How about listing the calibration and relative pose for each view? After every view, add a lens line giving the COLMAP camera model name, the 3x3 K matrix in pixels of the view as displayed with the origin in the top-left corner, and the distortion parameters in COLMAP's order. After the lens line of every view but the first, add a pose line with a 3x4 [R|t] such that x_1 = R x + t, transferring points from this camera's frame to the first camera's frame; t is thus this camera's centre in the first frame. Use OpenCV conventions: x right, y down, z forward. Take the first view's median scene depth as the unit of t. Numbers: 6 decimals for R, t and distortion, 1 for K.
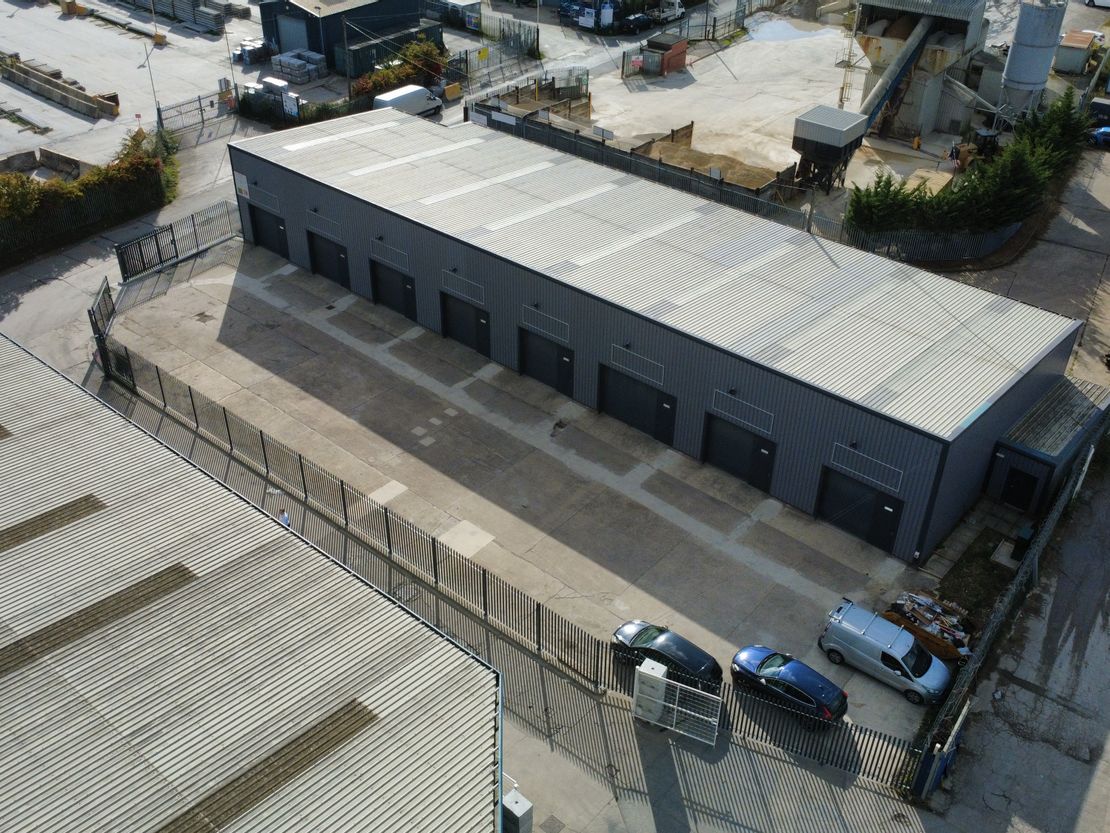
lens RADIAL K [[1076.2, 0, 555.0], [0, 1076.2, 416.5], [0, 0, 1]] dist [0.000877, -0.004546]
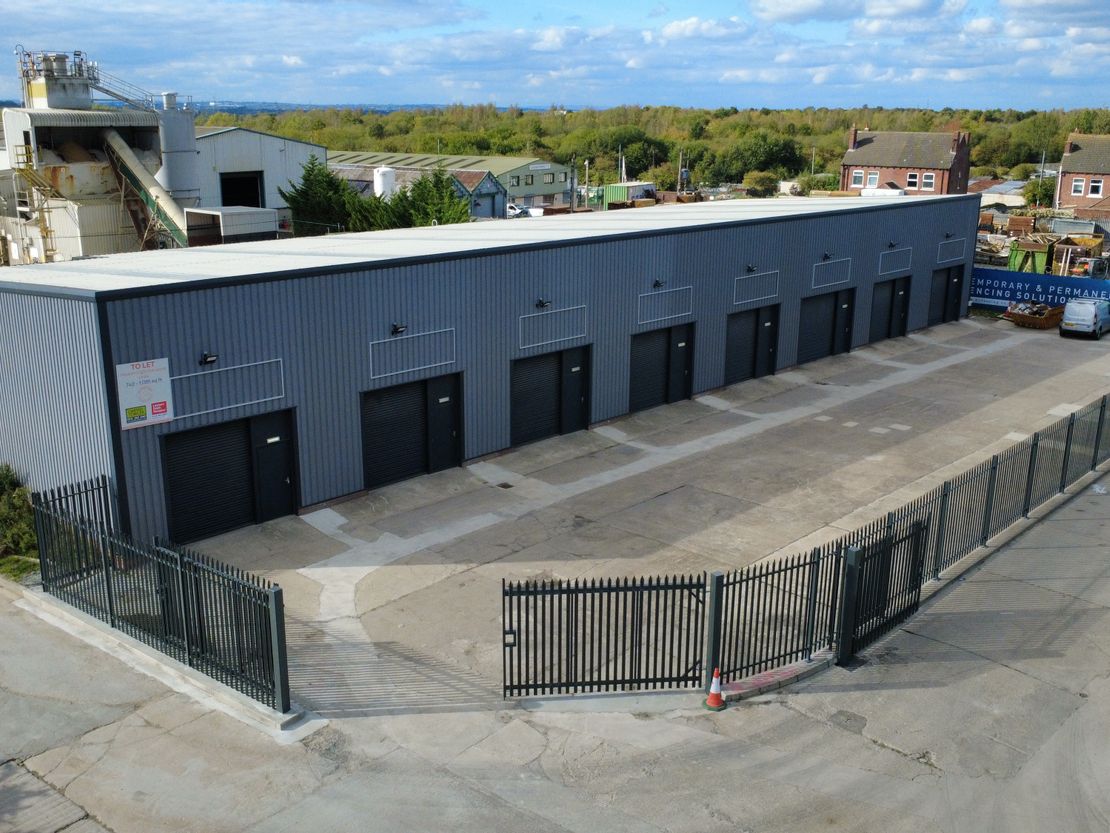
lens RADIAL K [[1076.2, 0, 555.0], [0, 1076.2, 416.5], [0, 0, 1]] dist [0.000877, -0.004546]
pose [[0.049439, -0.280360, 0.958621, -0.731997], [0.561134, 0.801795, 0.205555, -0.233699], [-0.826247, 0.527752, 0.196960, 0.924269]]
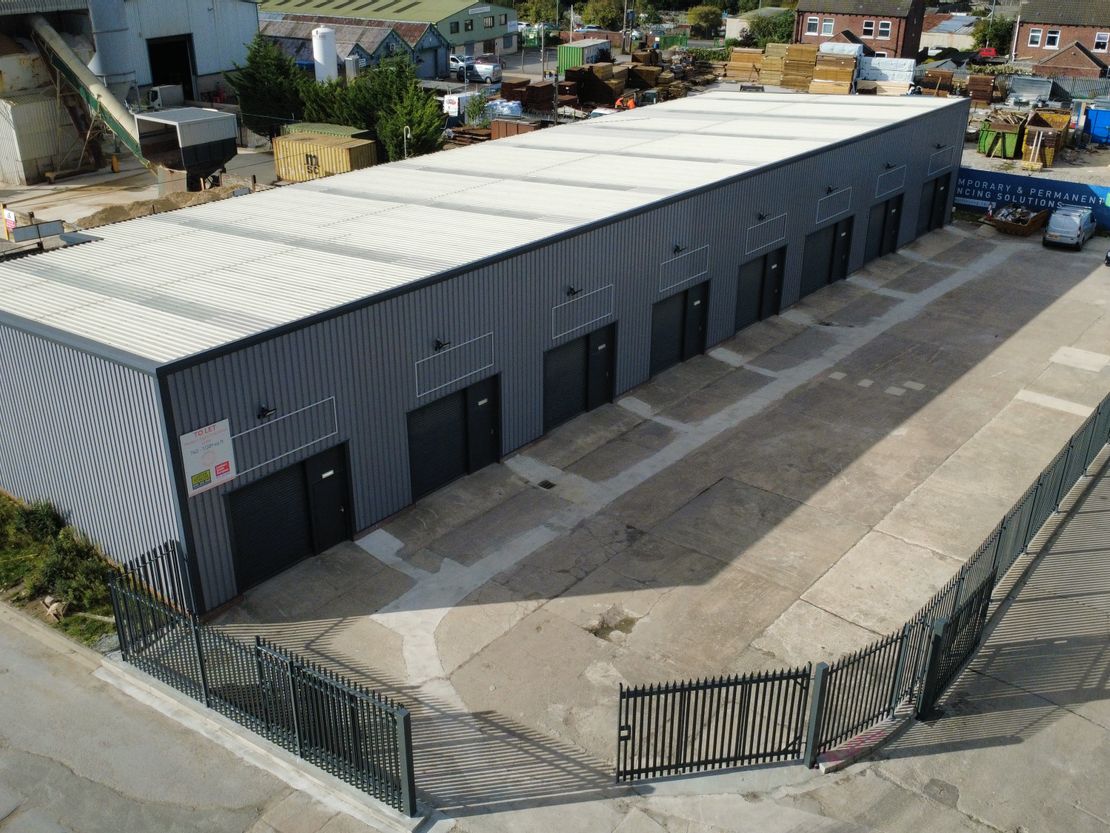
lens RADIAL K [[1076.2, 0, 555.0], [0, 1076.2, 416.5], [0, 0, 1]] dist [0.000877, -0.004546]
pose [[-0.026955, -0.438927, 0.898118, -0.697295], [0.562500, 0.736046, 0.376602, -0.336487], [-0.826357, 0.515343, 0.227057, 0.925340]]
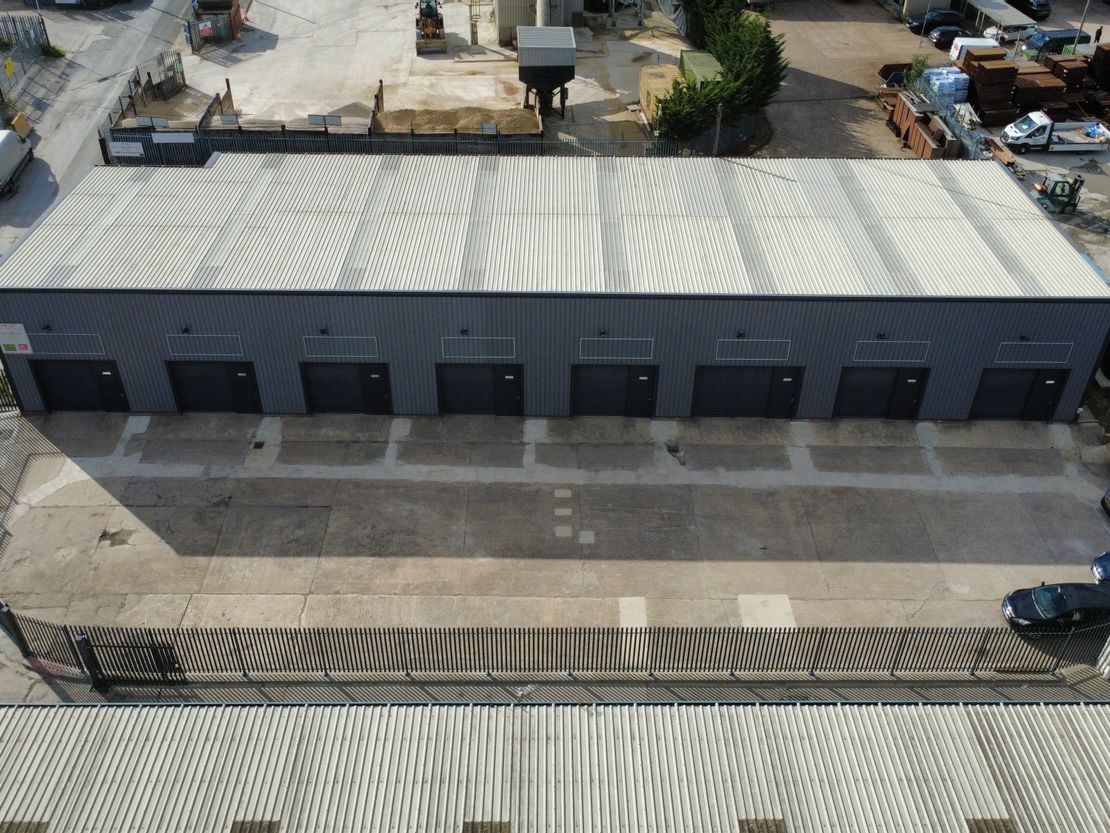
lens RADIAL K [[1076.2, 0, 555.0], [0, 1076.2, 416.5], [0, 0, 1]] dist [0.000877, -0.004546]
pose [[0.754800, -0.413484, 0.509223, -0.452123], [0.370759, 0.909334, 0.188810, -0.195736], [-0.541124, 0.046285, 0.839668, 0.290272]]
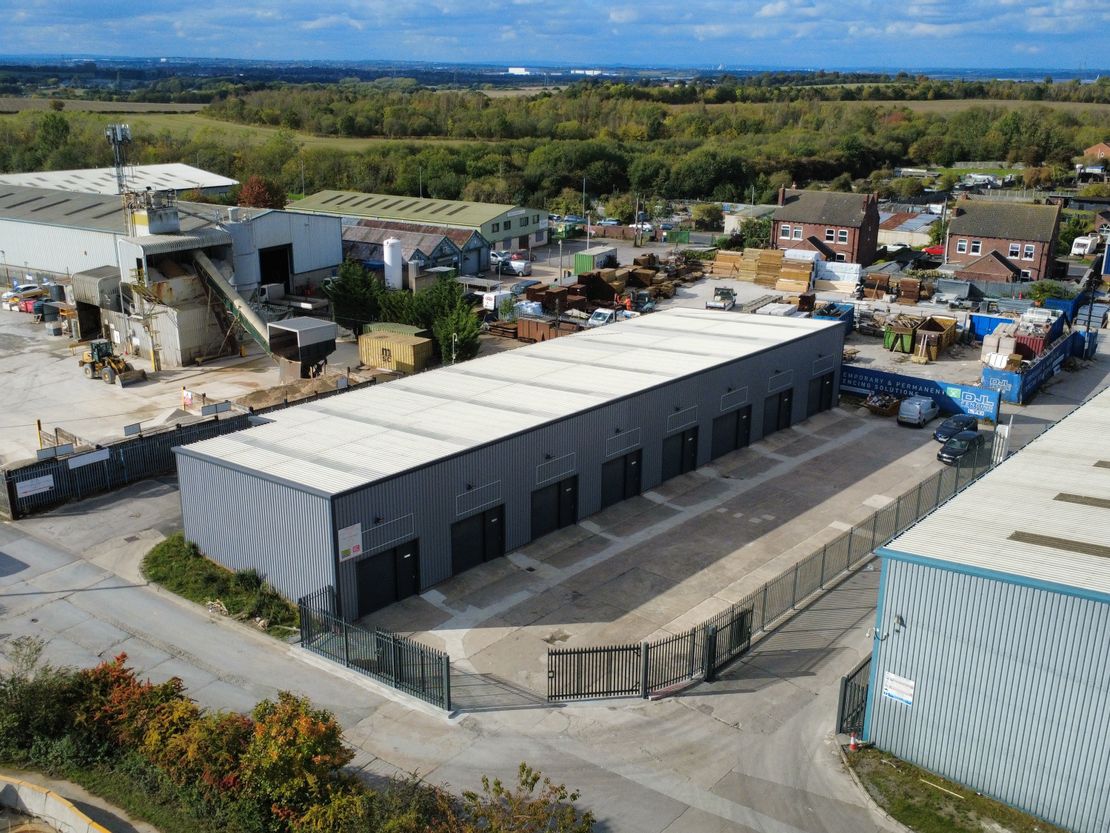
lens RADIAL K [[1076.2, 0, 555.0], [0, 1076.2, 416.5], [0, 0, 1]] dist [0.000877, -0.004546]
pose [[0.012937, -0.317013, 0.948333, -1.065663], [0.560871, 0.787464, 0.255585, -0.439243], [-0.827802, 0.528586, 0.187991, 0.807191]]
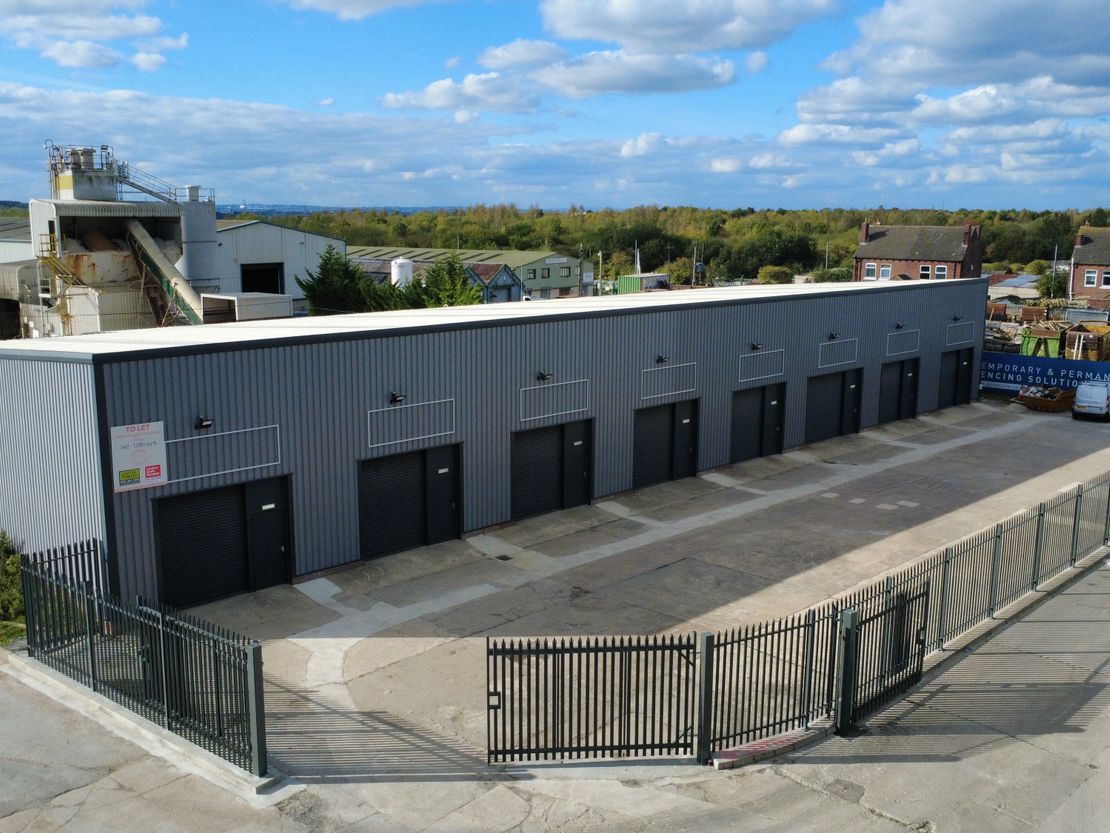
lens RADIAL K [[1076.2, 0, 555.0], [0, 1076.2, 416.5], [0, 0, 1]] dist [0.000877, -0.004546]
pose [[0.068539, -0.193291, 0.978745, -0.731783], [0.562031, 0.818040, 0.122196, -0.217015], [-0.824272, 0.541709, 0.164703, 0.922996]]
